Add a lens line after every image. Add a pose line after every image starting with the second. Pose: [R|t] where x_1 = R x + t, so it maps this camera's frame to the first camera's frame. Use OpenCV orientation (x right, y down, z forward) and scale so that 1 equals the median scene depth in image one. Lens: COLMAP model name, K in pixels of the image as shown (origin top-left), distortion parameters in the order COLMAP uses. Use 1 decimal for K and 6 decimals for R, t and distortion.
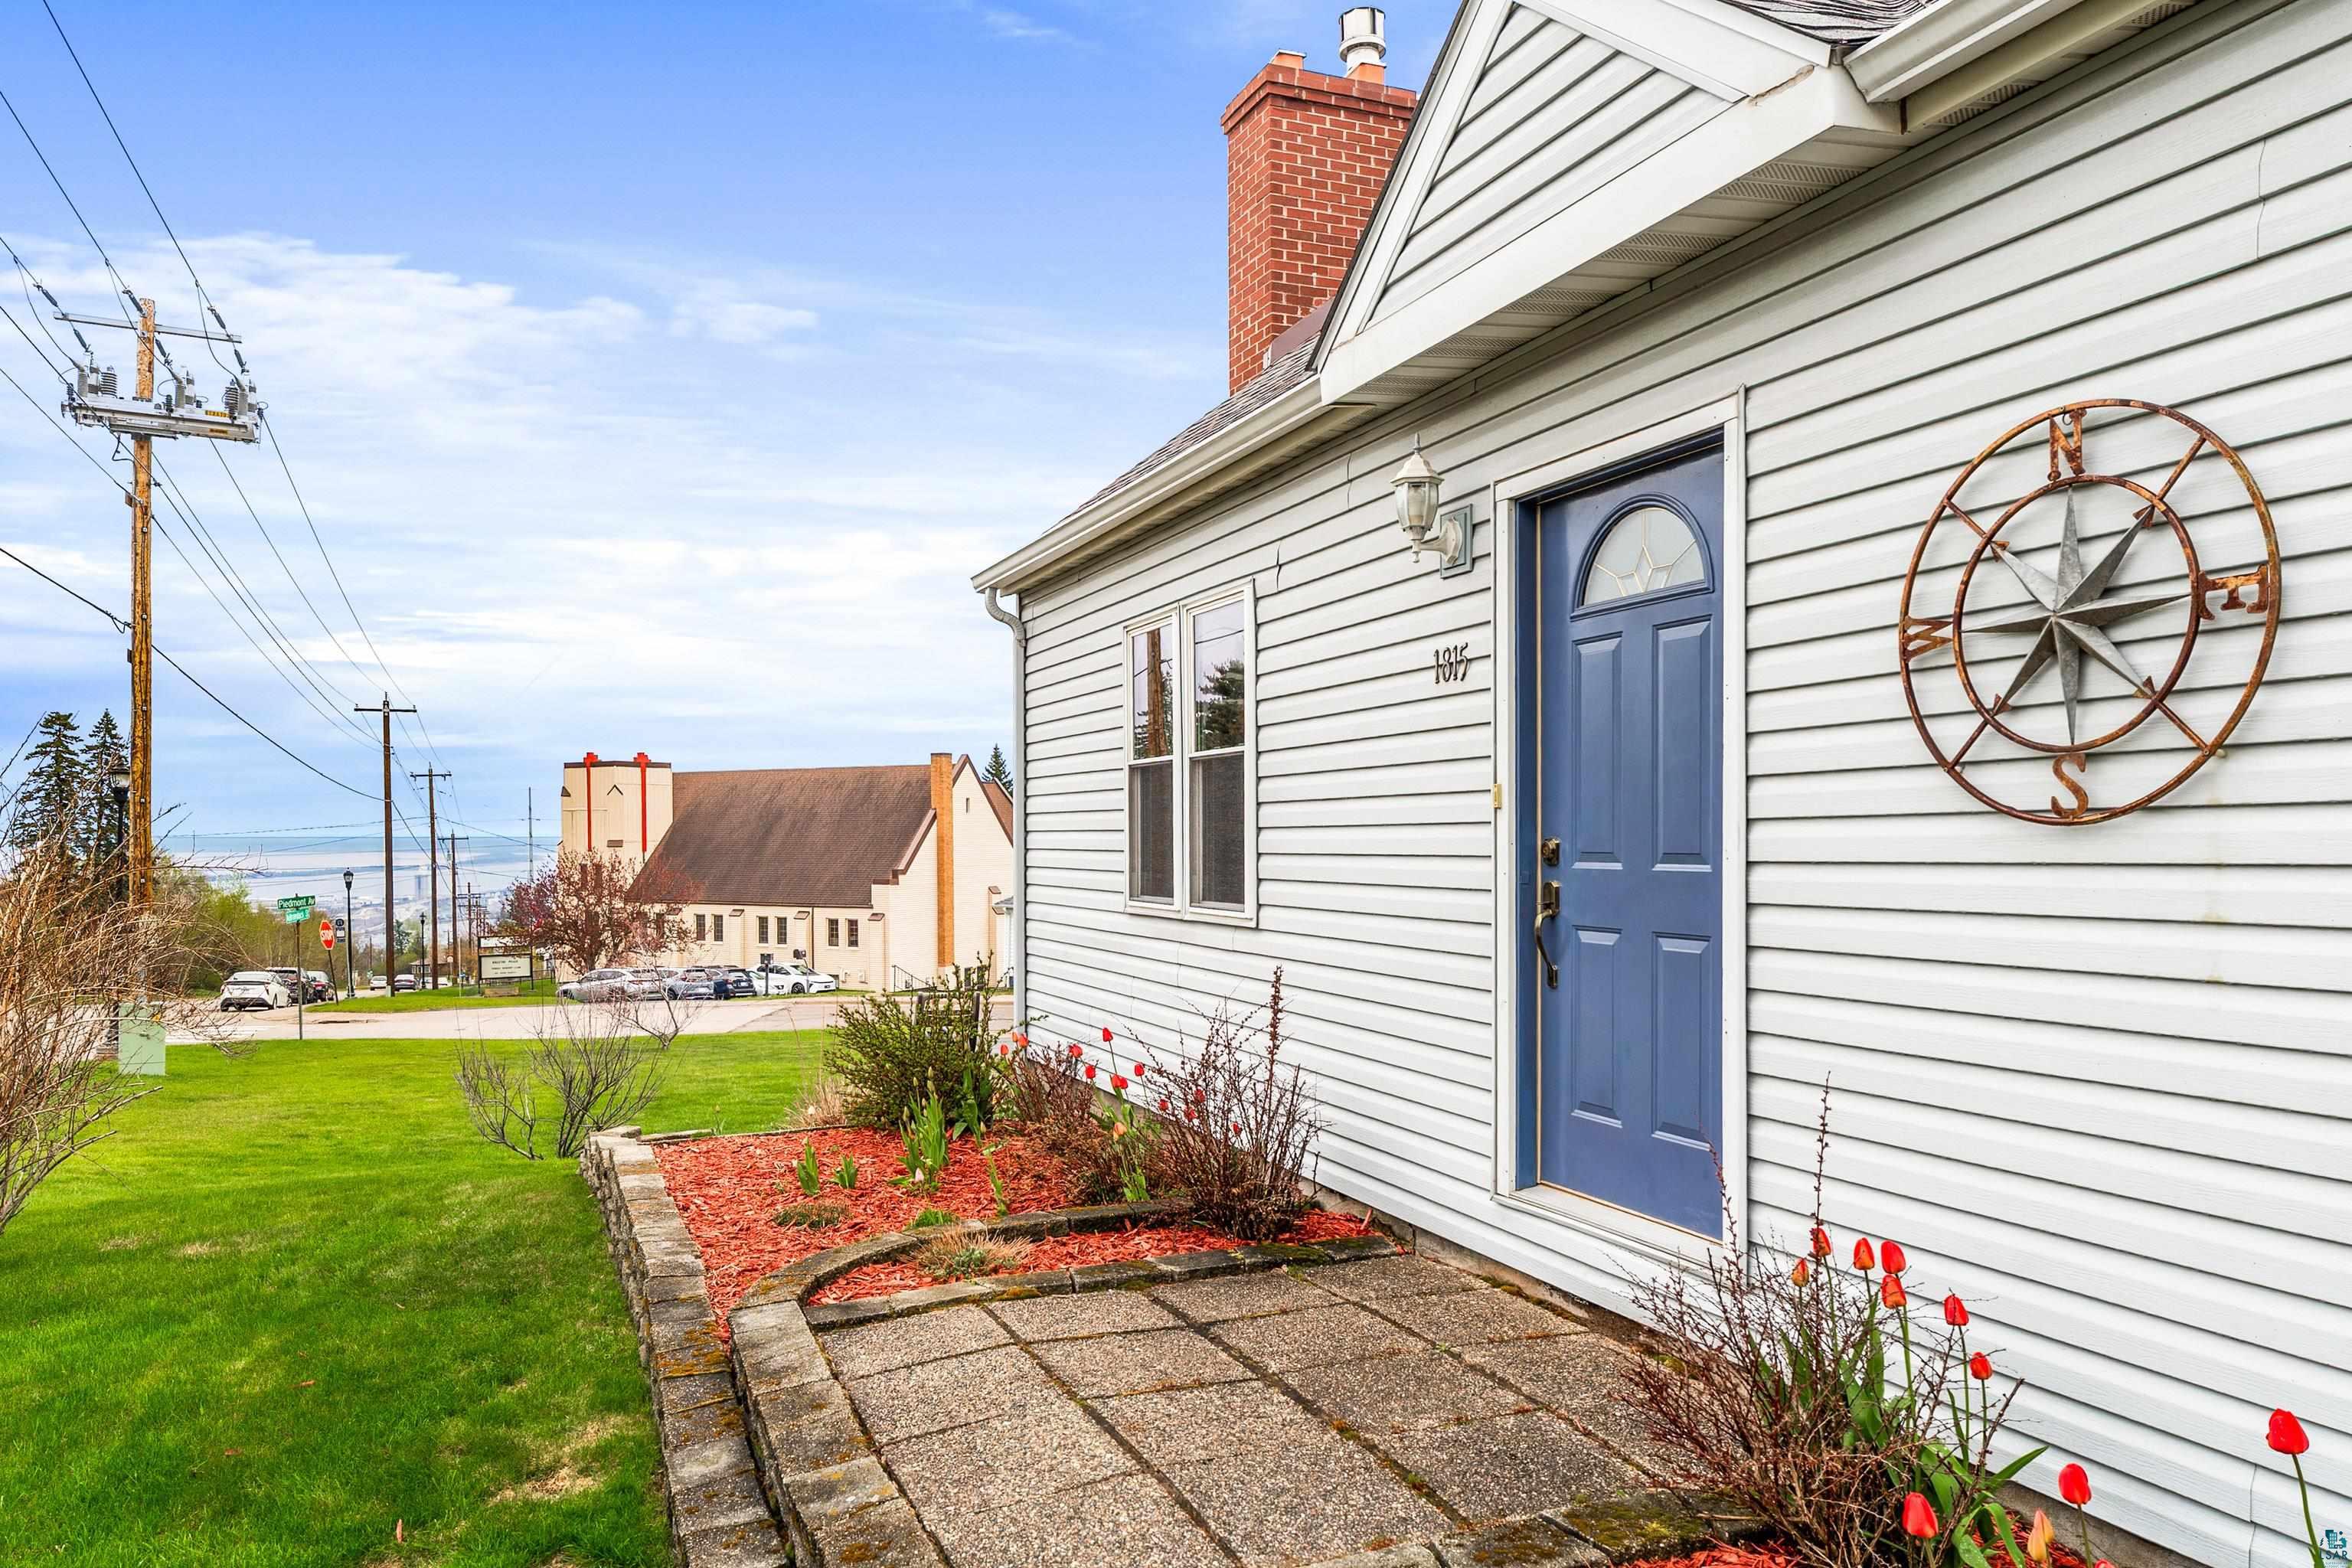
lens RADIAL K [[1614.6, 0, 1161.8], [0, 1614.6, 862.5], [0, 0, 1]] dist [0.018327, -0.007536]
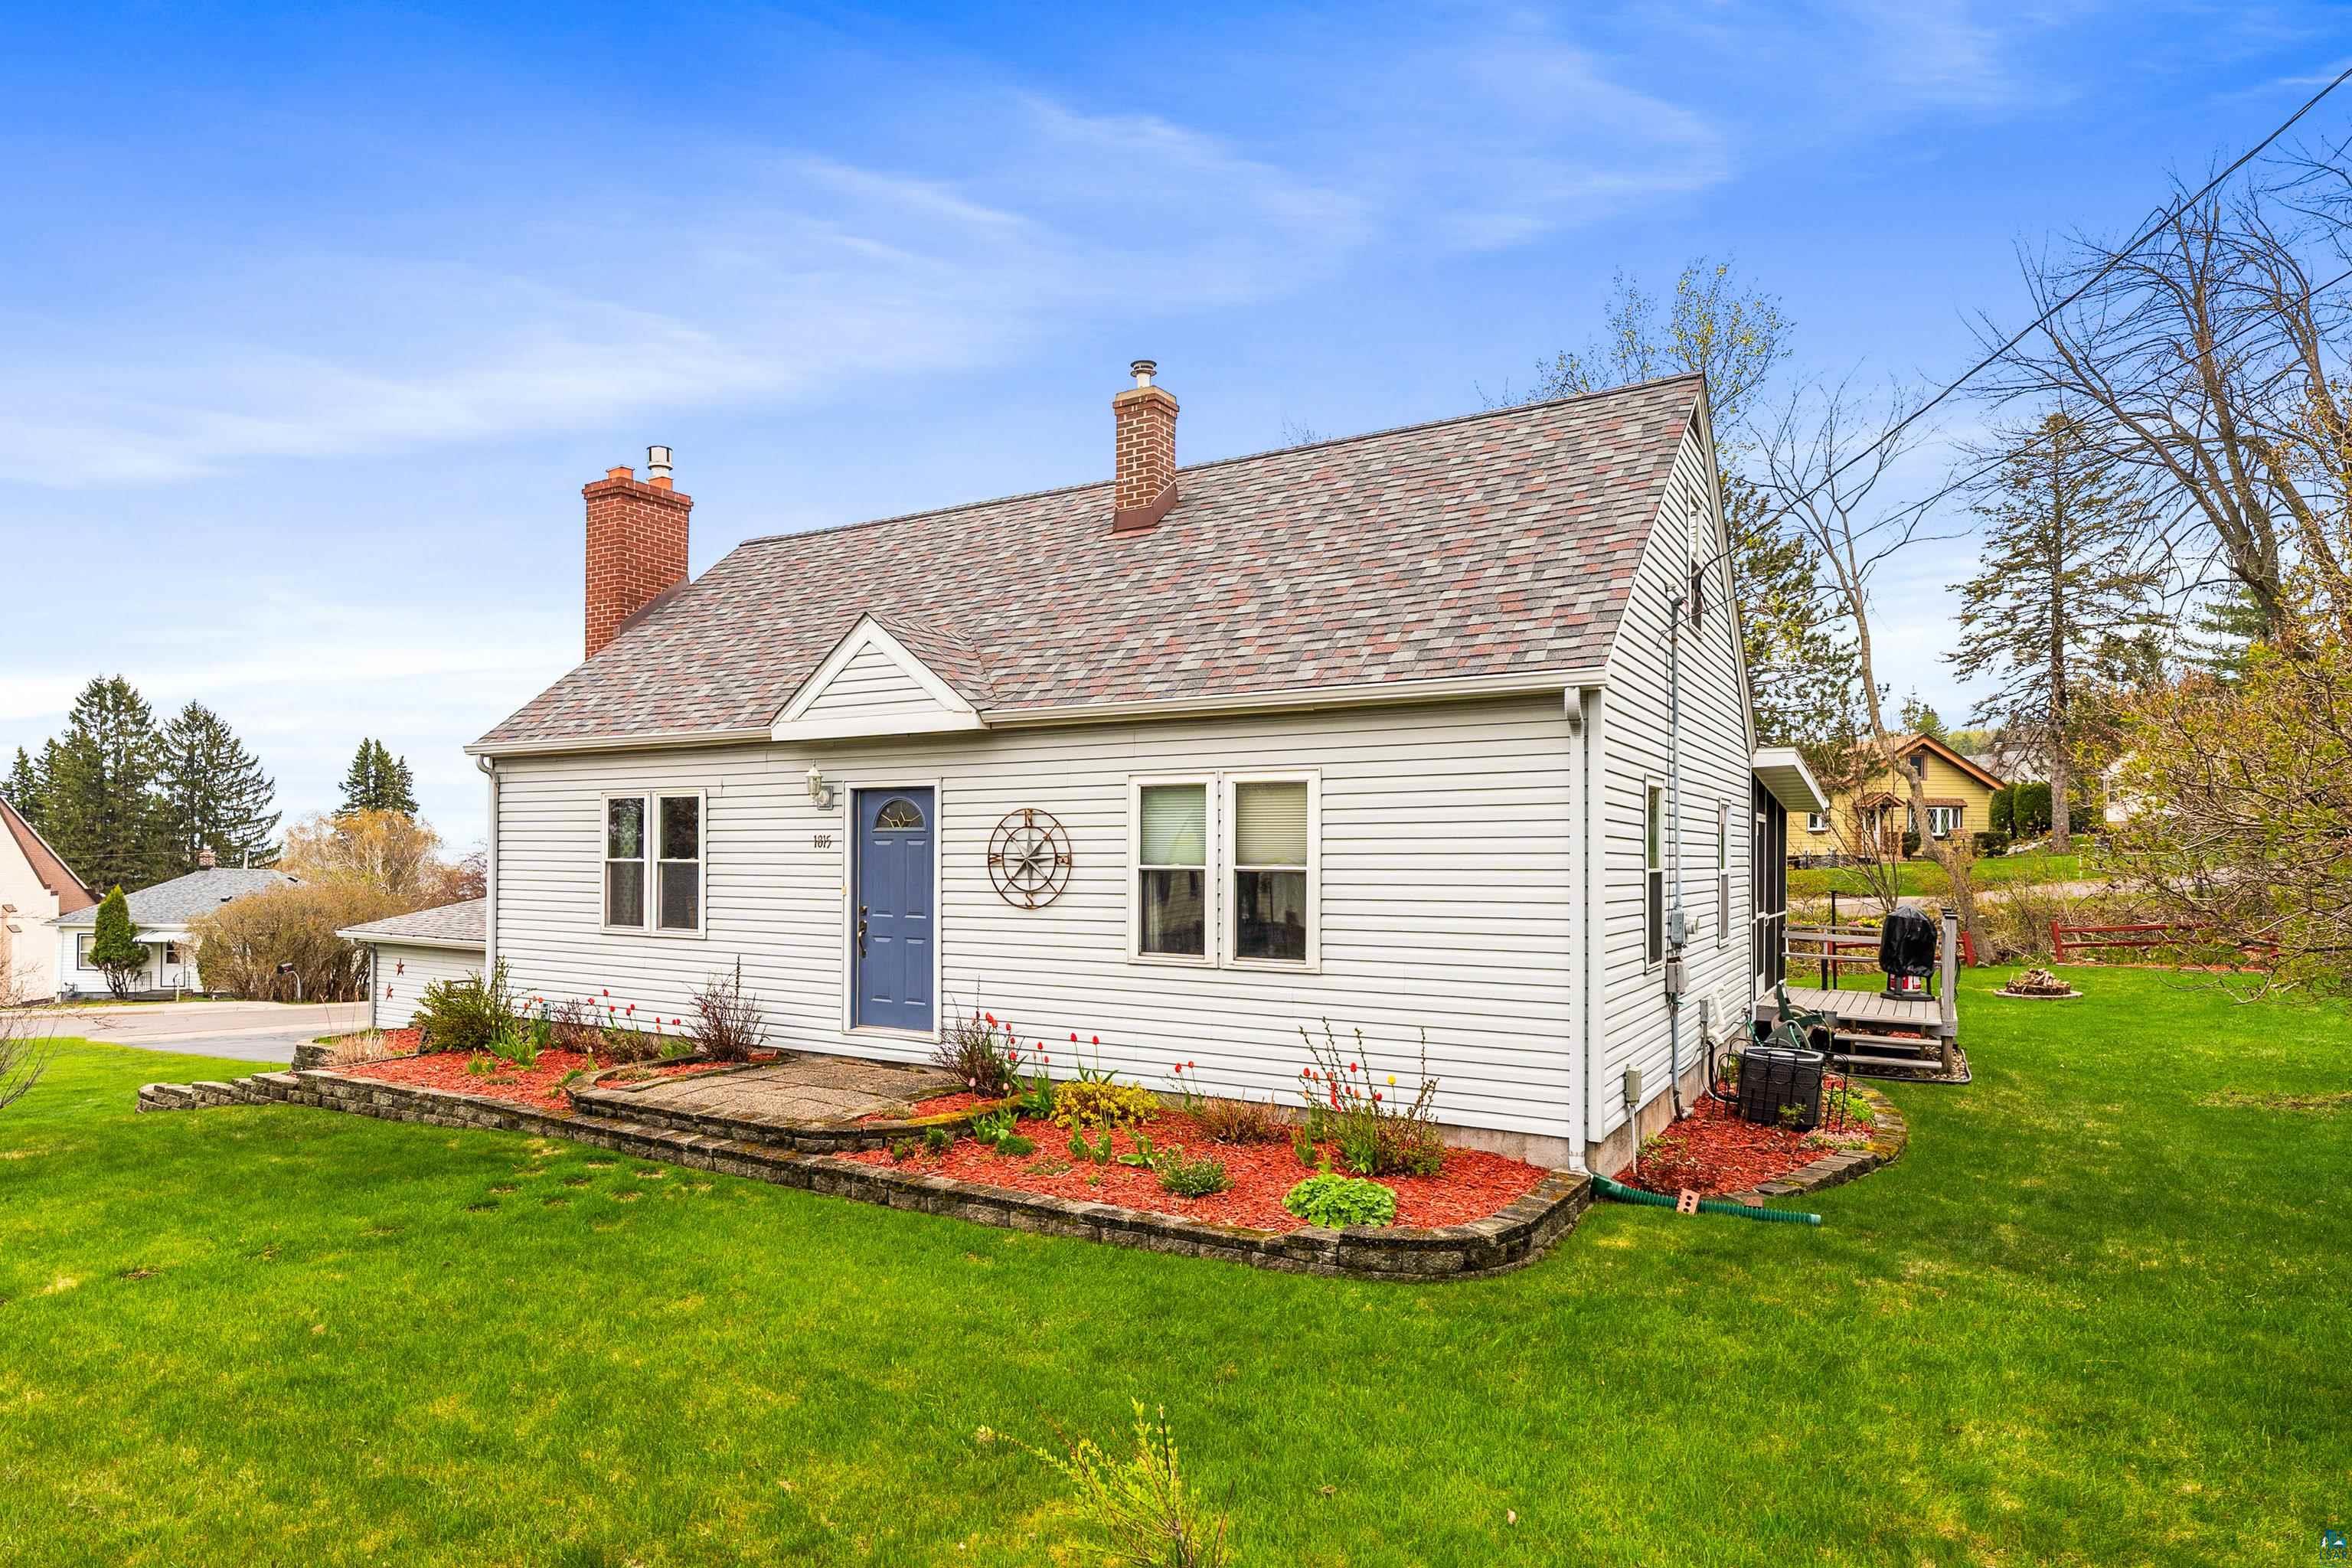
lens RADIAL K [[1325.2, 0, 1039.6], [0, 1325.2, 856.8], [0, 0, 1]] dist [-0.015115, 0.003098]
pose [[0.828697, 0.006499, 0.559659, -1.112062], [0.000945, 0.999915, -0.013009, -0.096124], [-0.559696, 0.011309, 0.828621, -1.539753]]
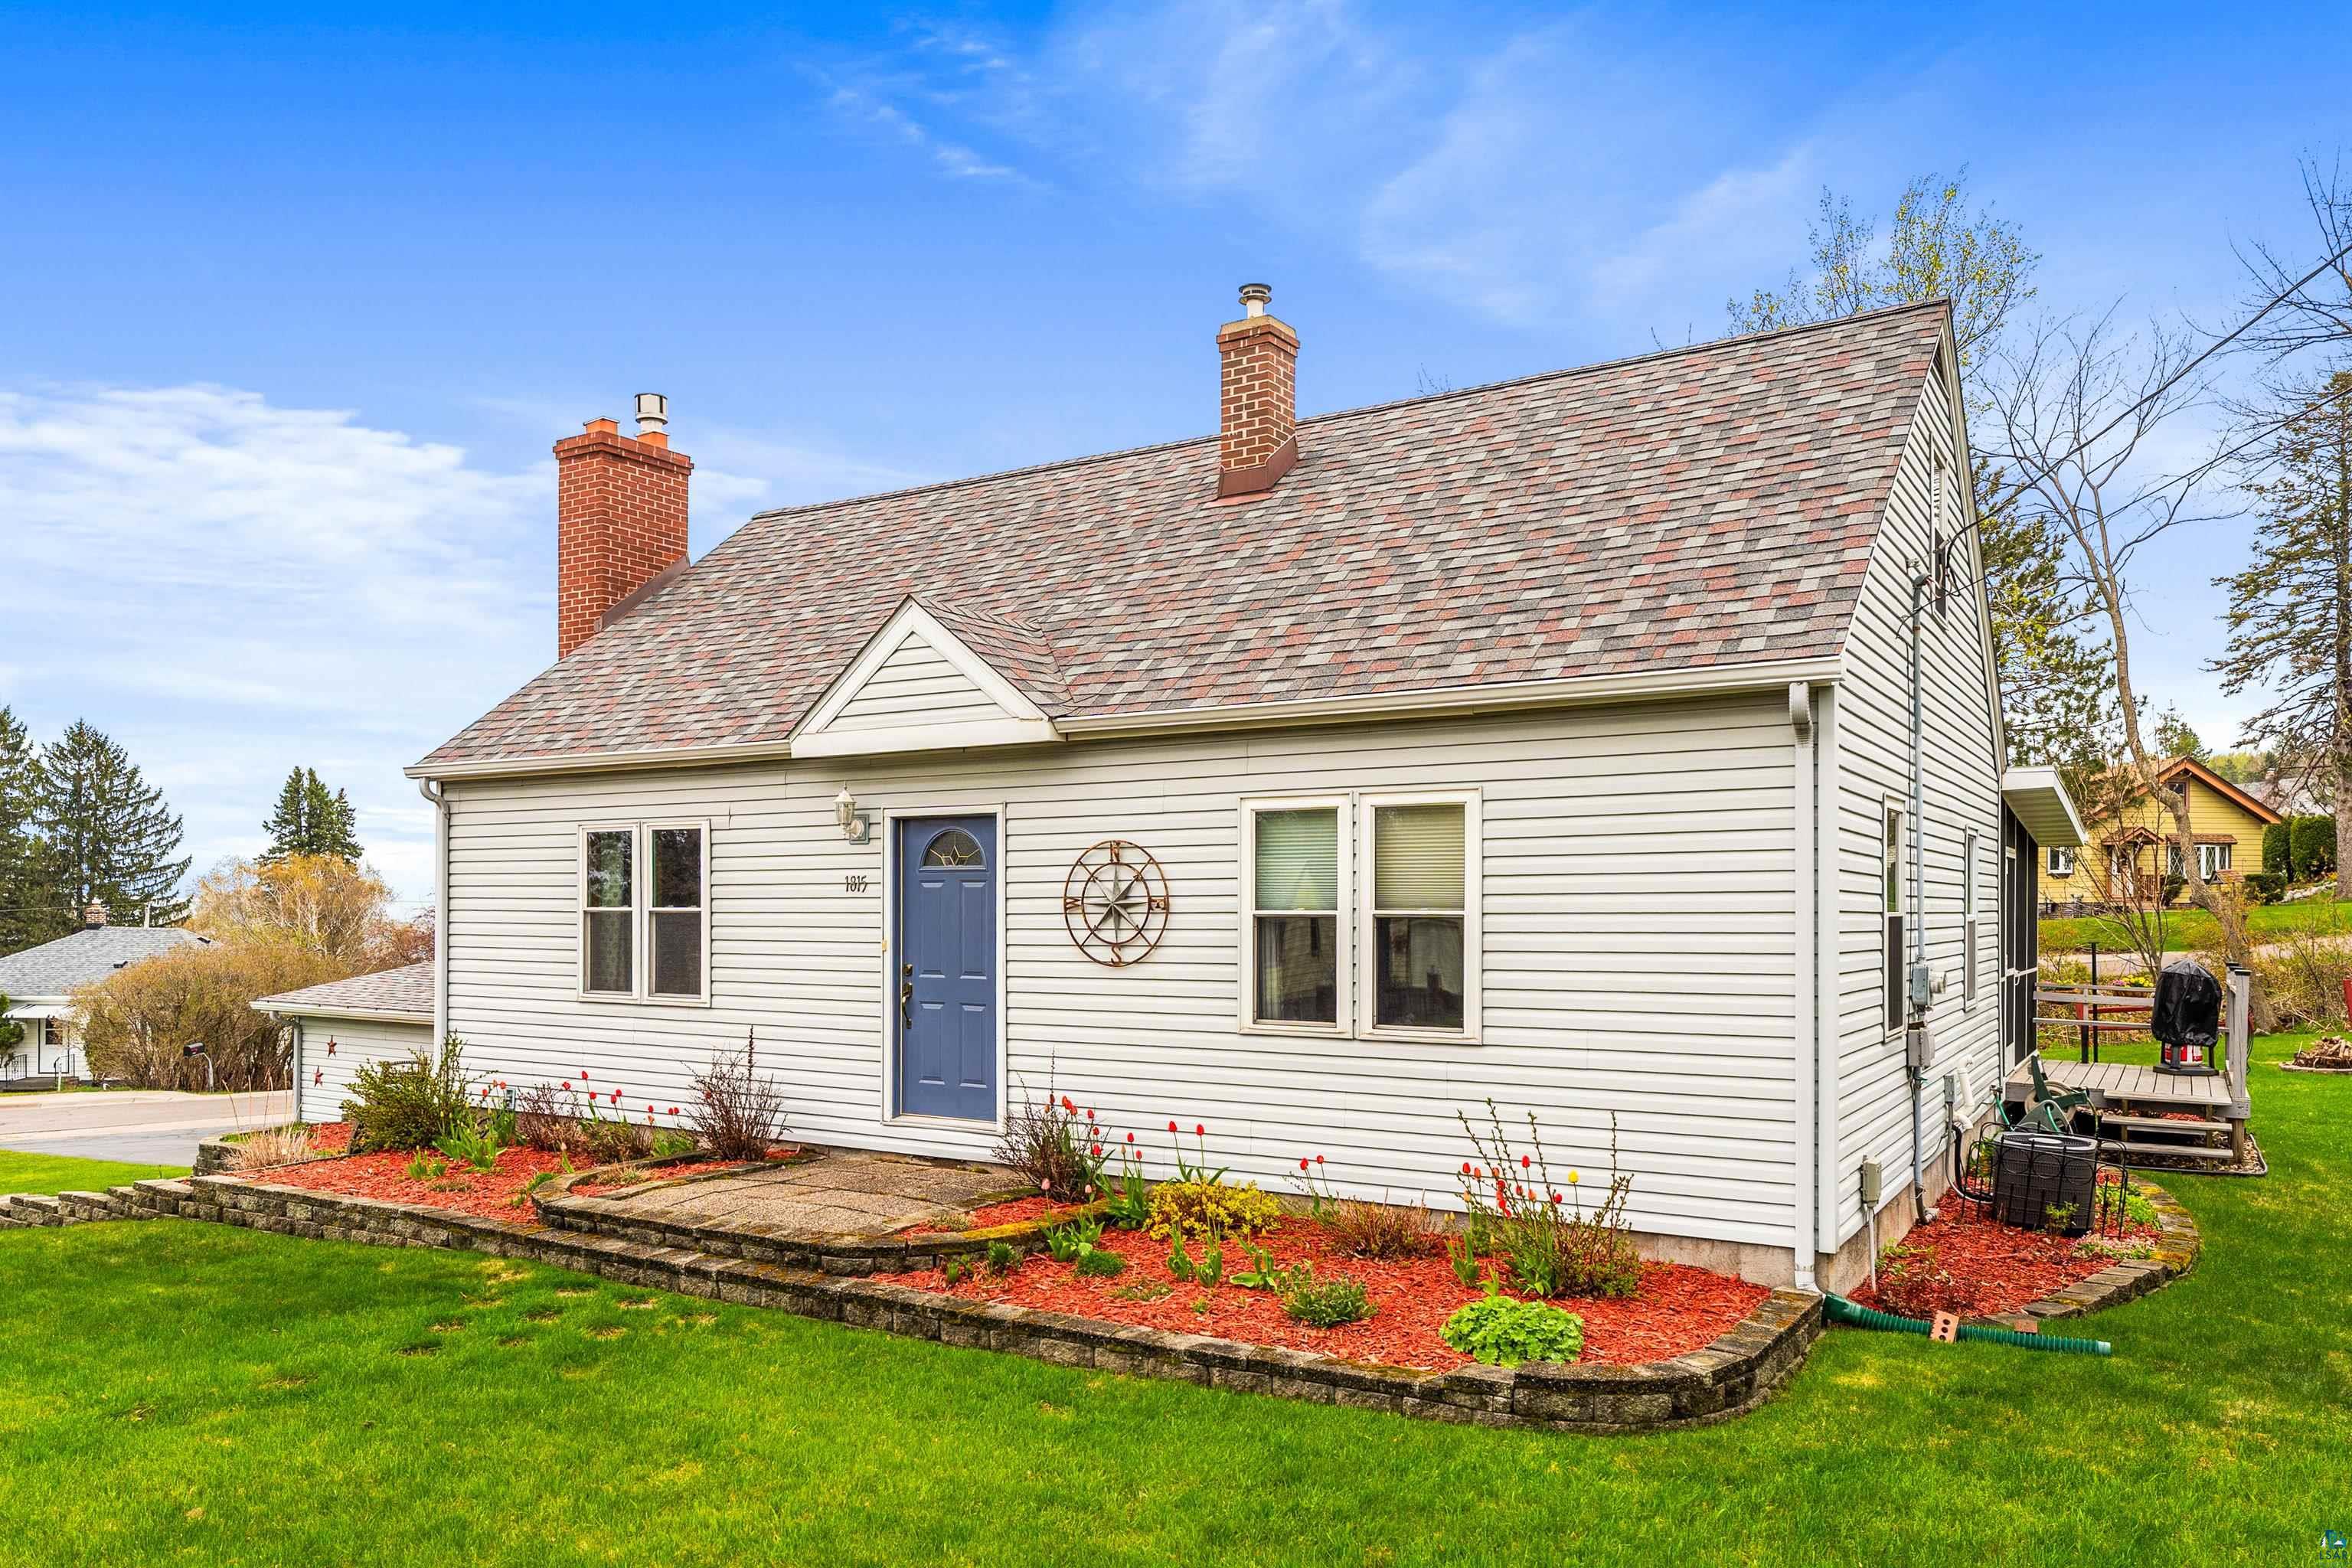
lens RADIAL K [[1597.7, 0, 1164.3], [0, 1597.7, 922.0], [0, 0, 1]] dist [-0.005409, -0.003497]
pose [[0.814597, -0.001212, 0.580025, -1.058352], [0.005267, 0.999972, -0.005308, -0.082016], [-0.580003, 0.007379, 0.814581, -1.447074]]
